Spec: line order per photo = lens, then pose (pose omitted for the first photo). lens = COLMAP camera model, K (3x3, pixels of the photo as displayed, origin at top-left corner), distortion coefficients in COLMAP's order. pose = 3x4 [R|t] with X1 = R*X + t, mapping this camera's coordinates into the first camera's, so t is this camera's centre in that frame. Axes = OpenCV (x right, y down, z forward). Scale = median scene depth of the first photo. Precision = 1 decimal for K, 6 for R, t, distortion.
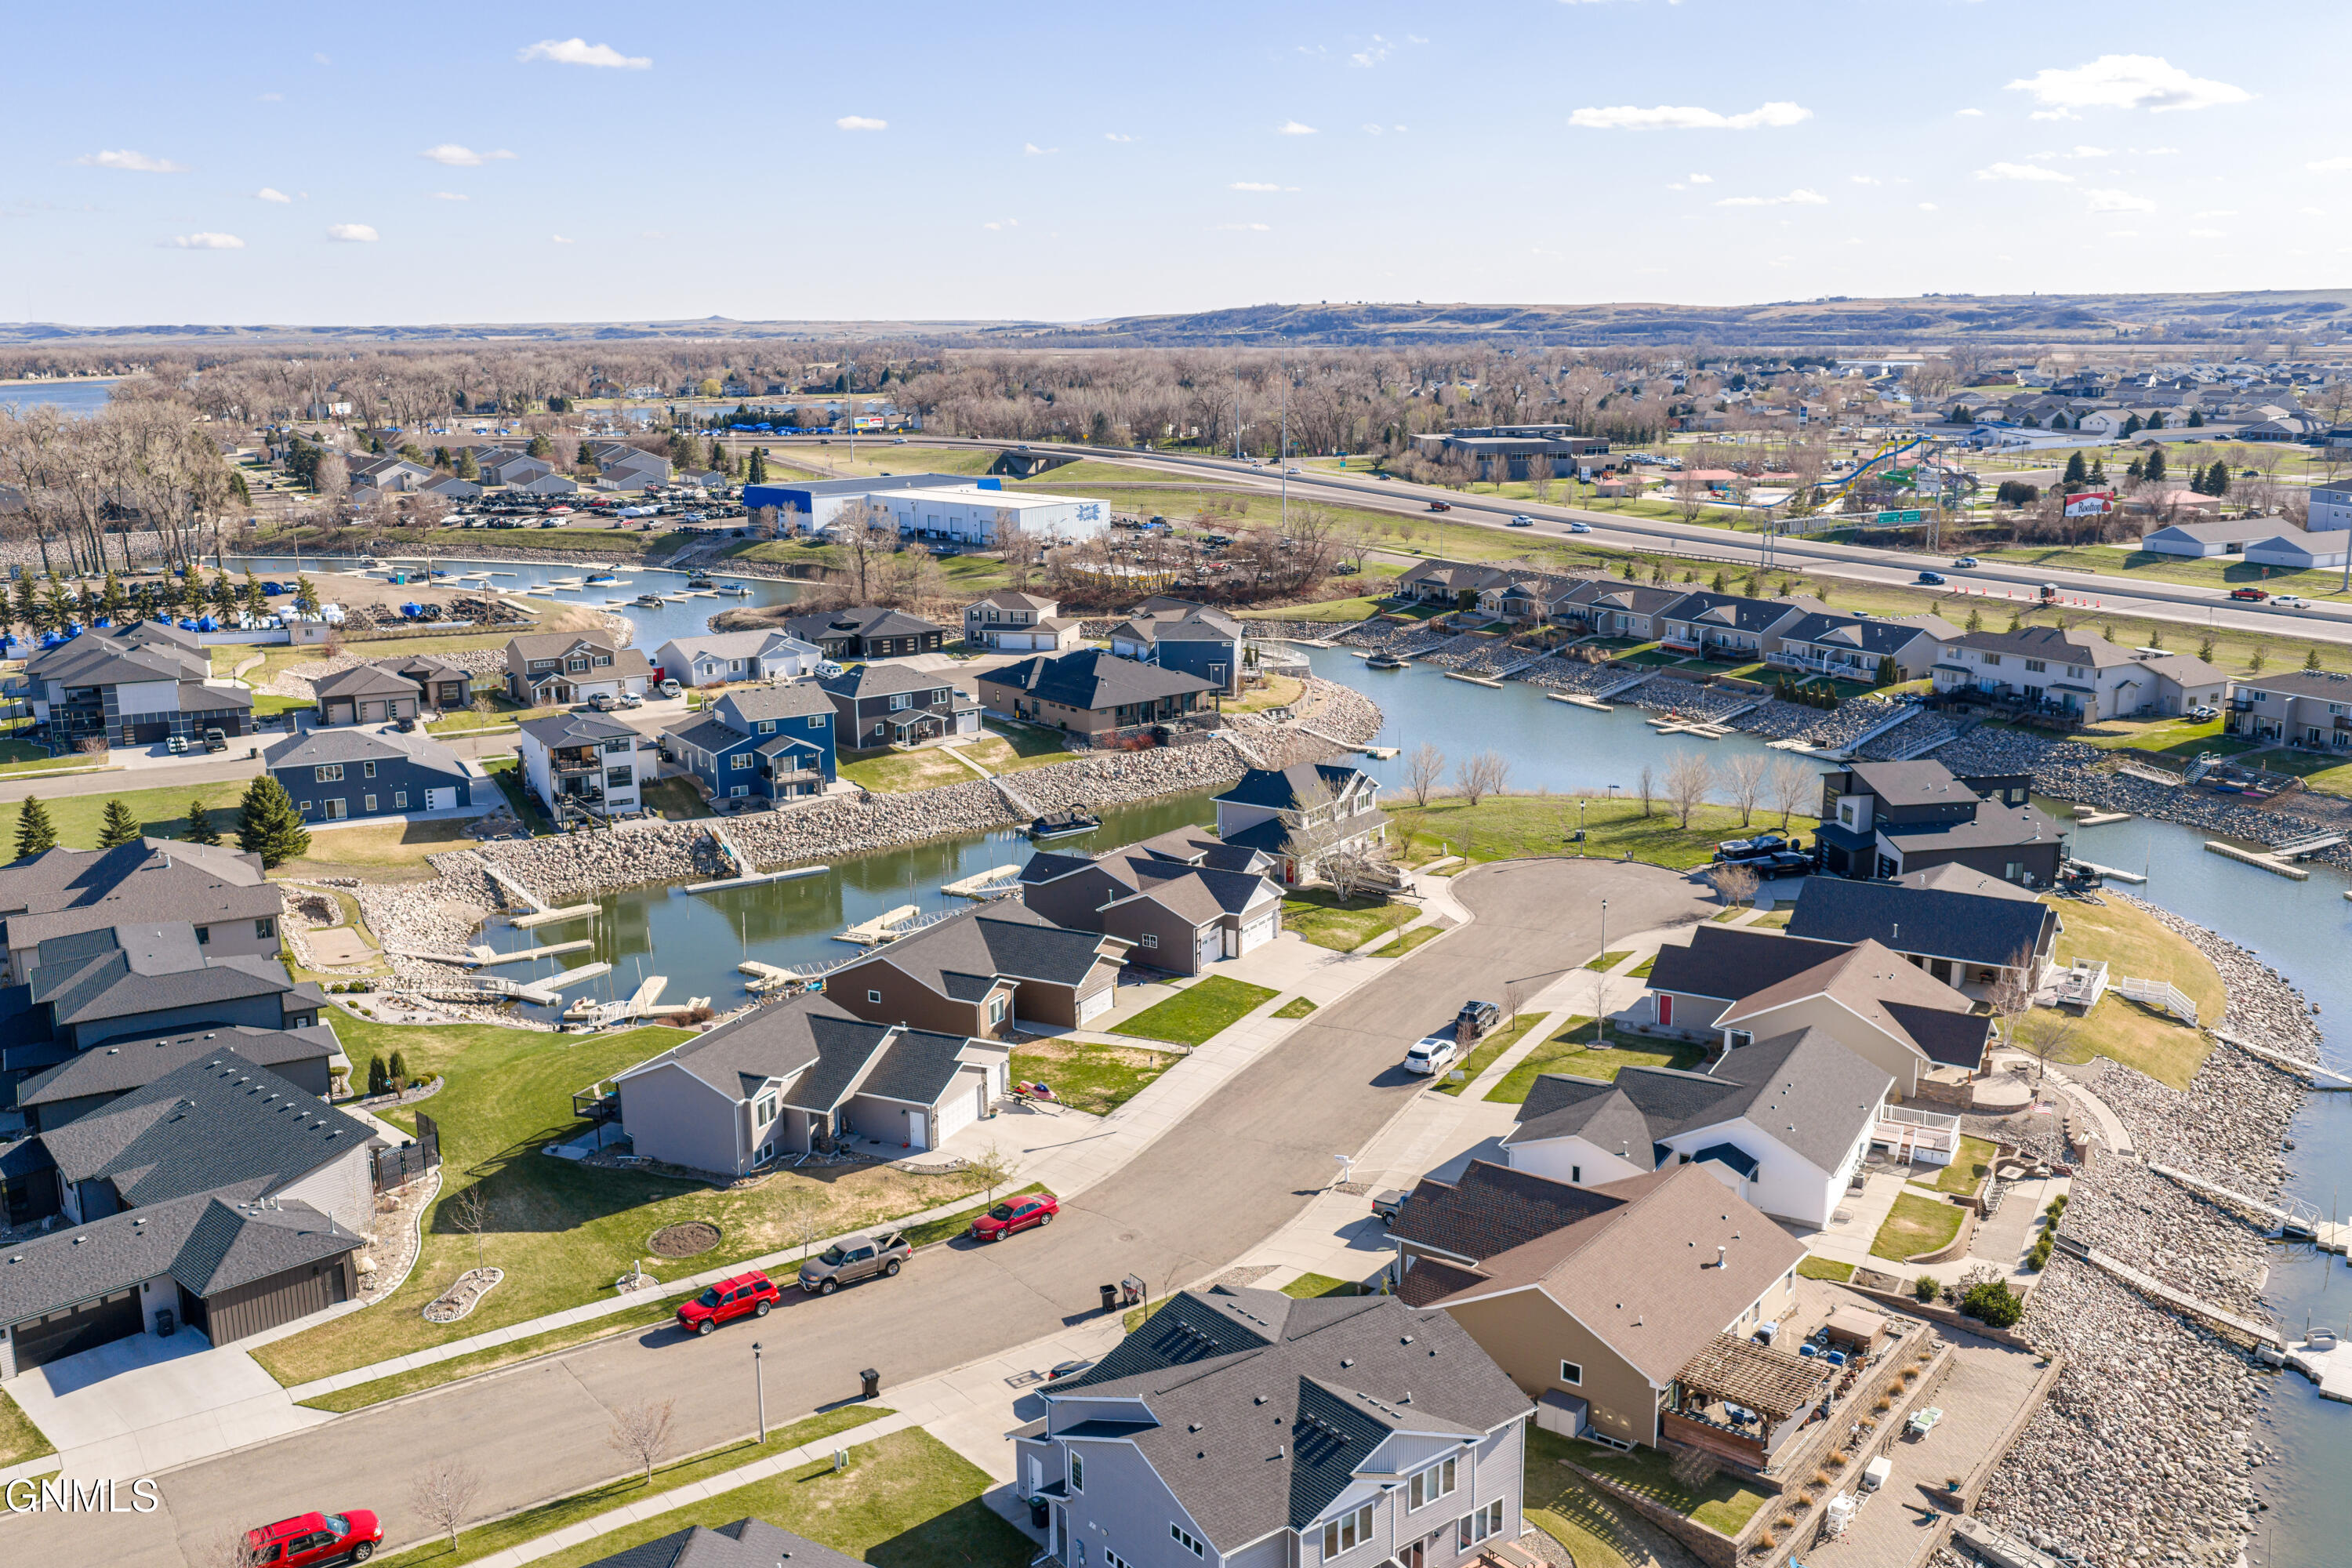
lens RADIAL K [[2044.5, 0, 1168.1], [0, 2044.5, 789.4], [0, 0, 1]] dist [0.030797, -0.072946]
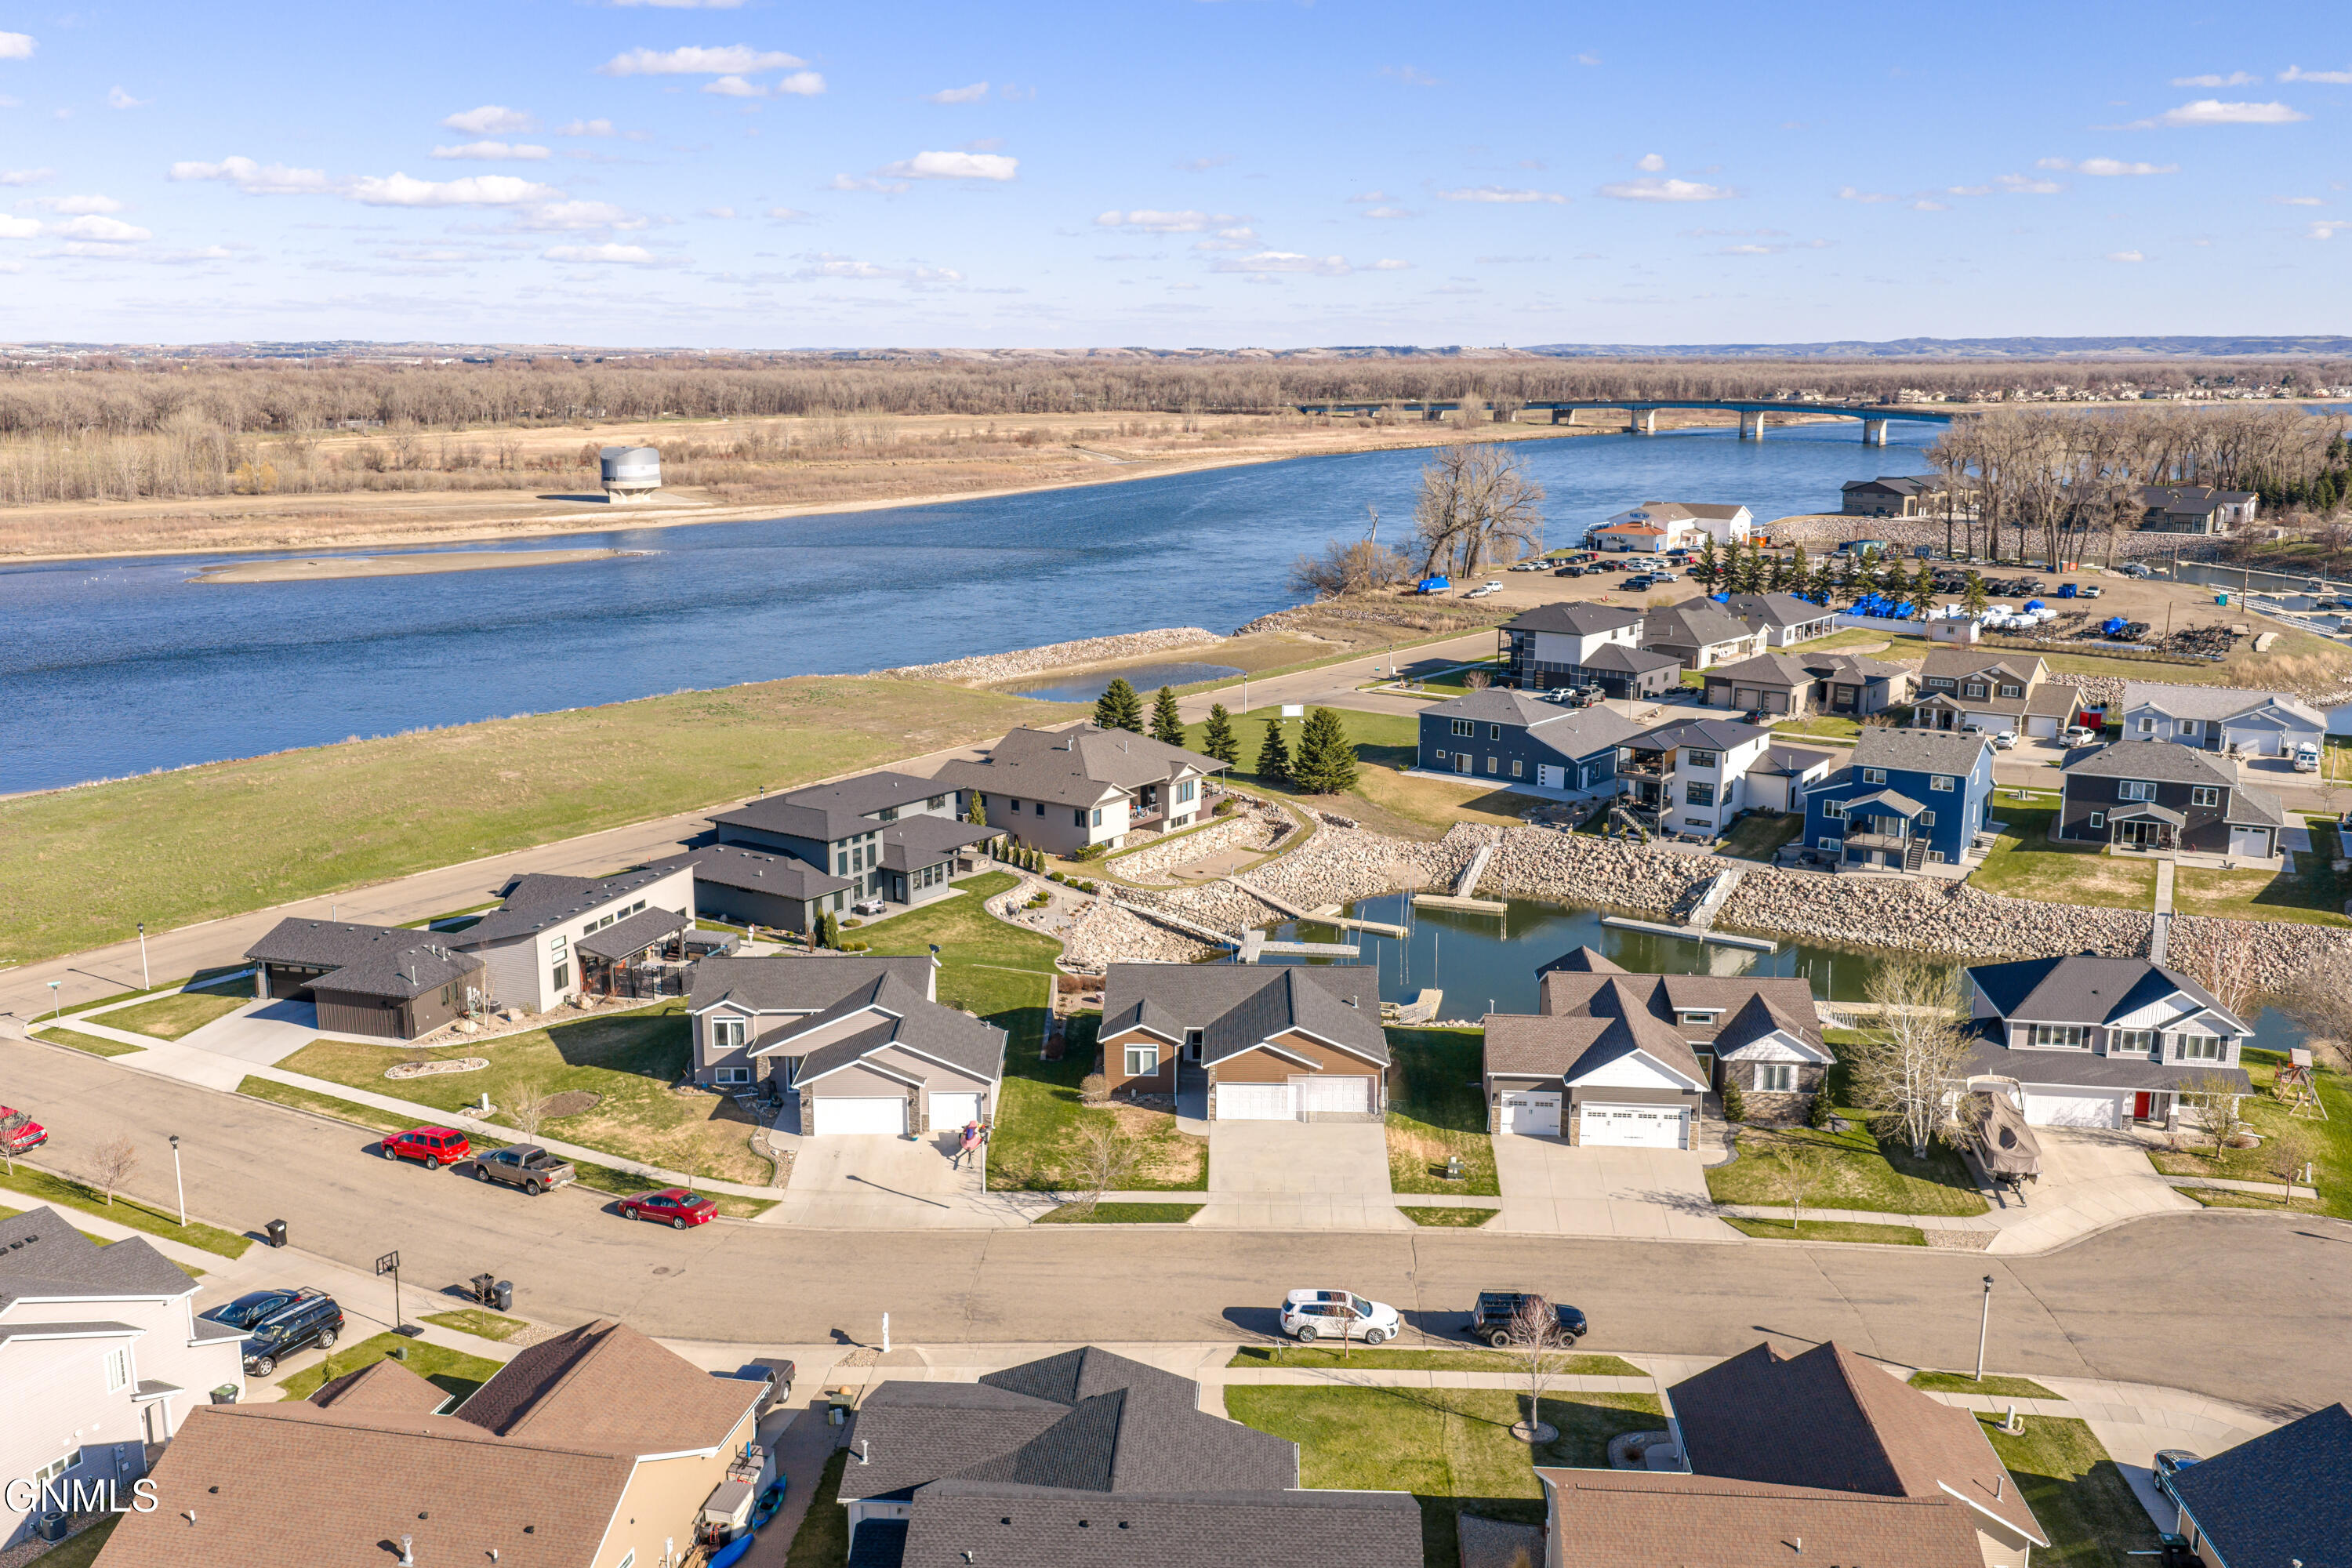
lens RADIAL K [[2044.5, 0, 1168.1], [0, 2044.5, 789.4], [0, 0, 1]] dist [0.030797, -0.072946]
pose [[0.438365, 0.199580, -0.876358, 0.761323], [-0.204709, 0.971579, 0.118867, -0.123624], [0.875175, 0.127291, 0.466762, 0.712835]]
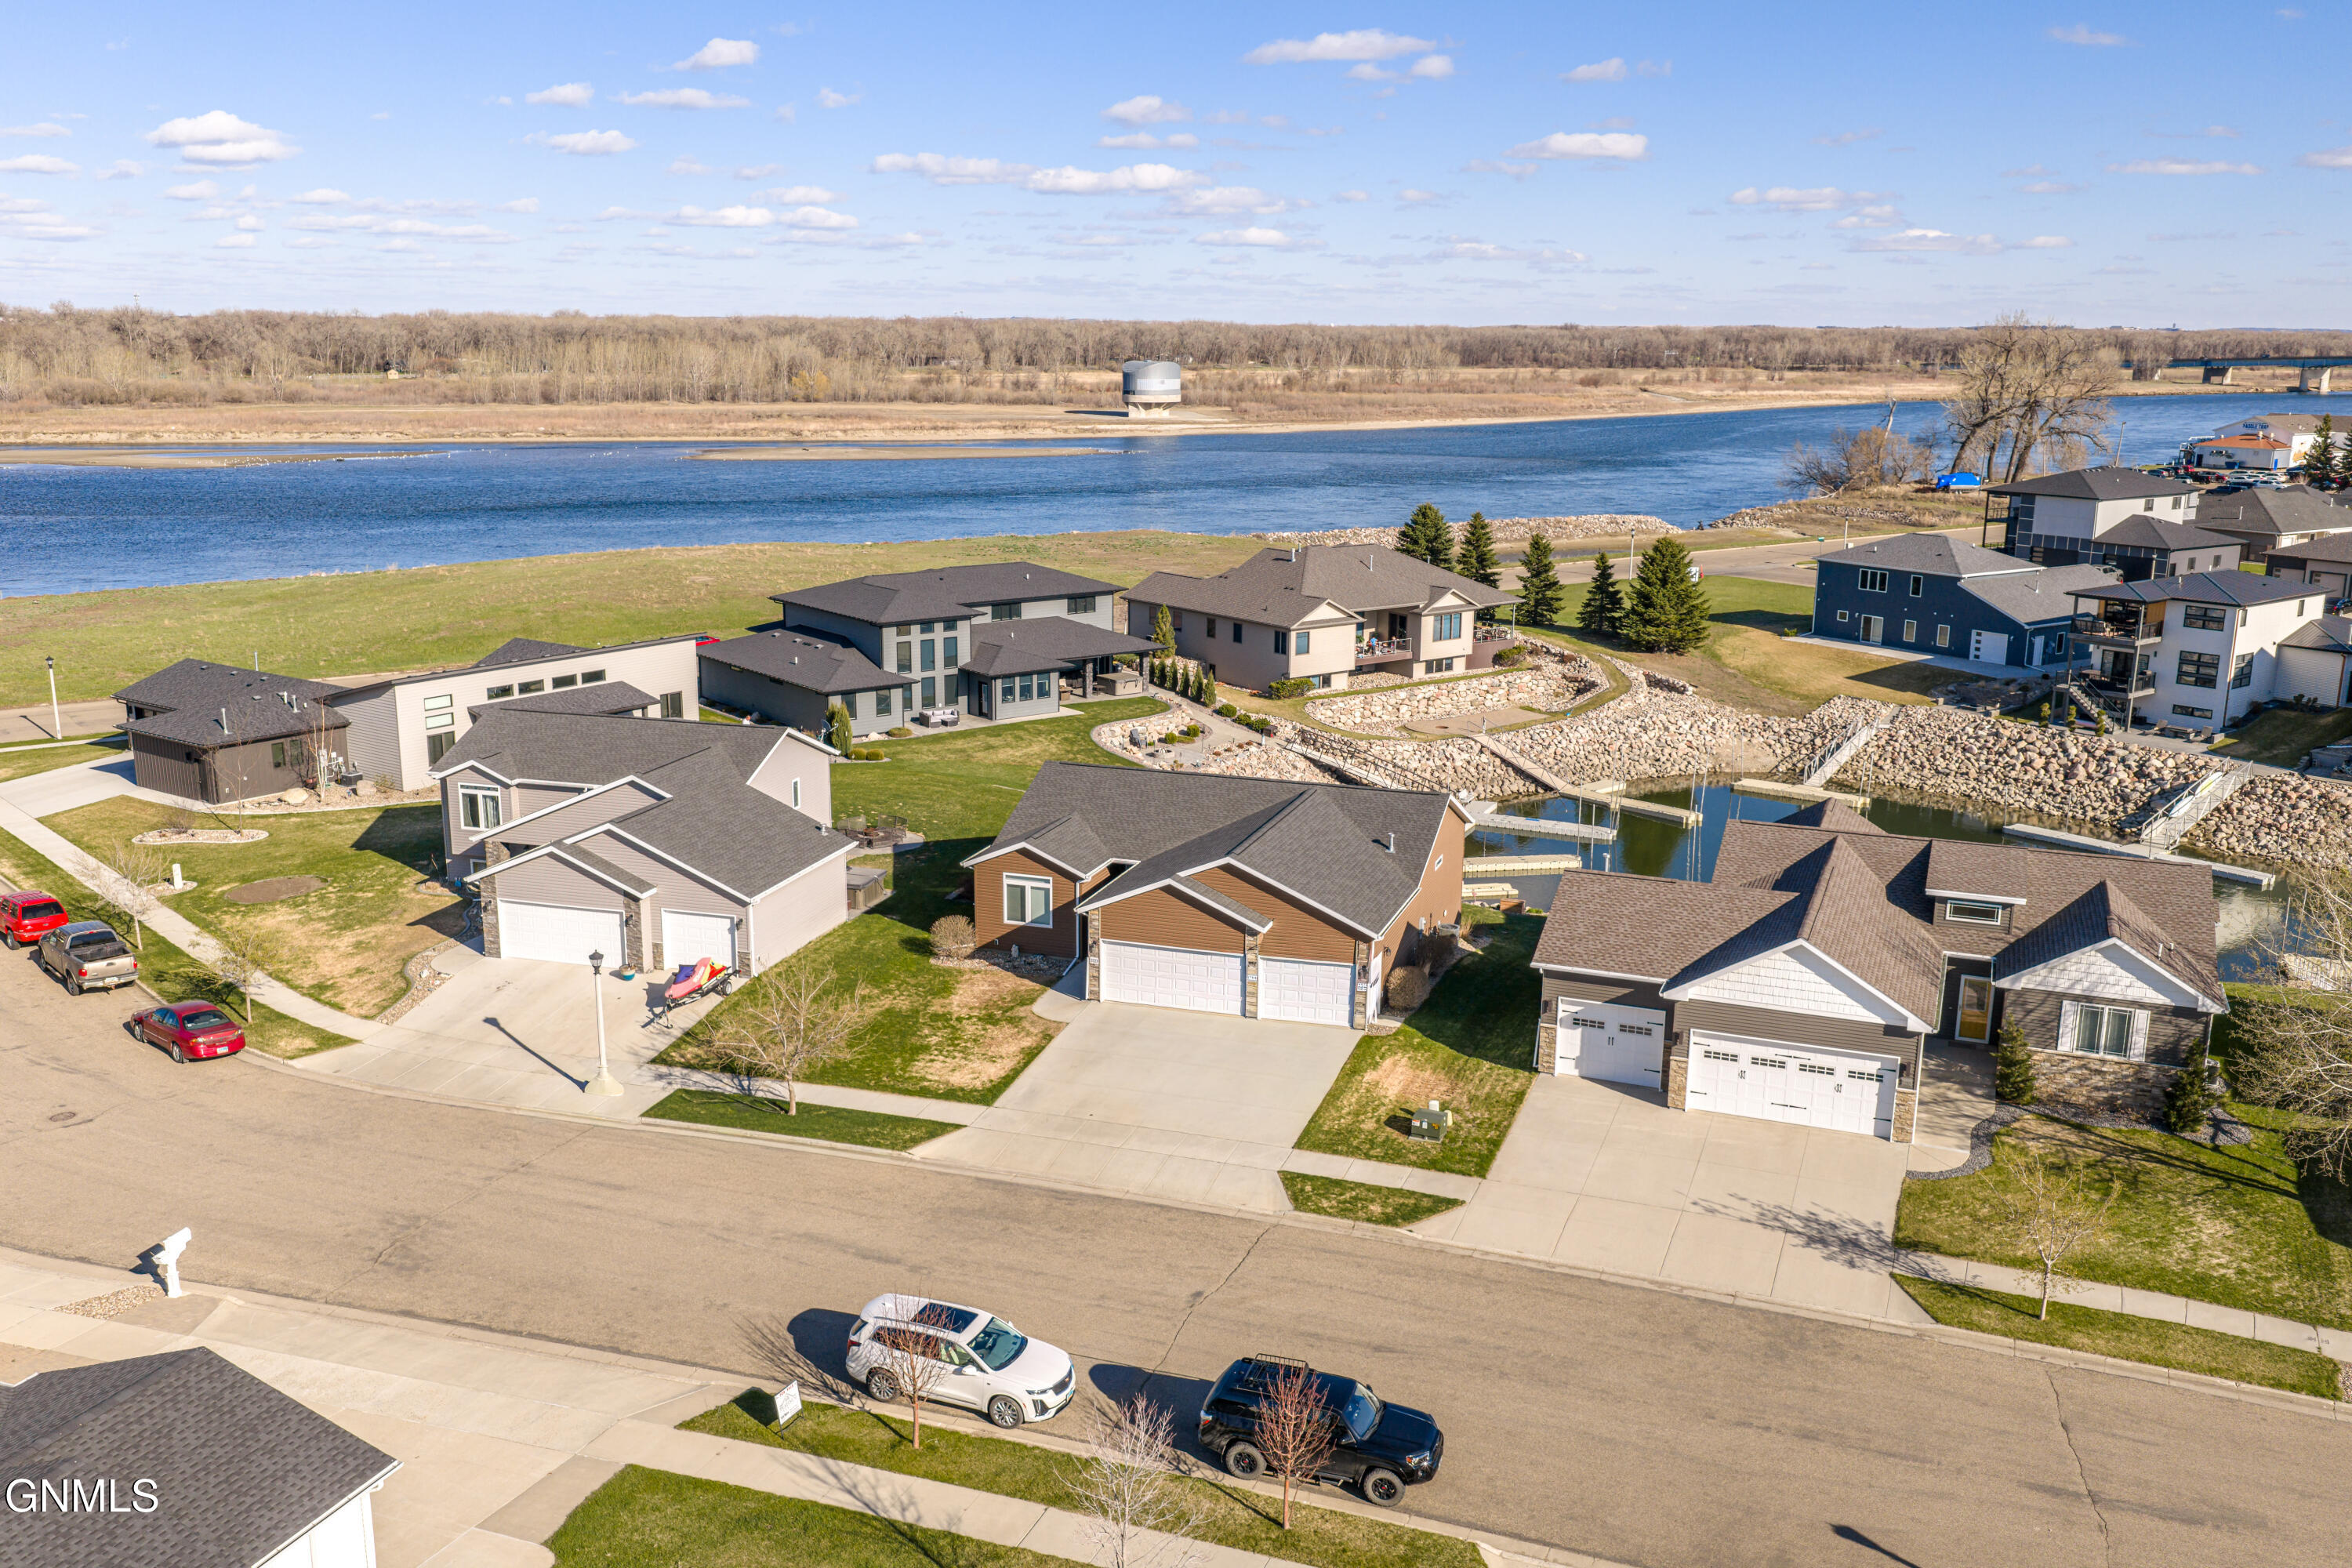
lens RADIAL K [[1984.5, 0, 1167.8], [0, 1984.5, 787.5], [0, 0, 1]] dist [0.024445, -0.056607]
pose [[0.153695, 0.235842, -0.959561, 0.491583], [-0.227643, 0.953428, 0.197873, -0.037555], [0.961539, 0.188026, 0.200224, 1.099619]]
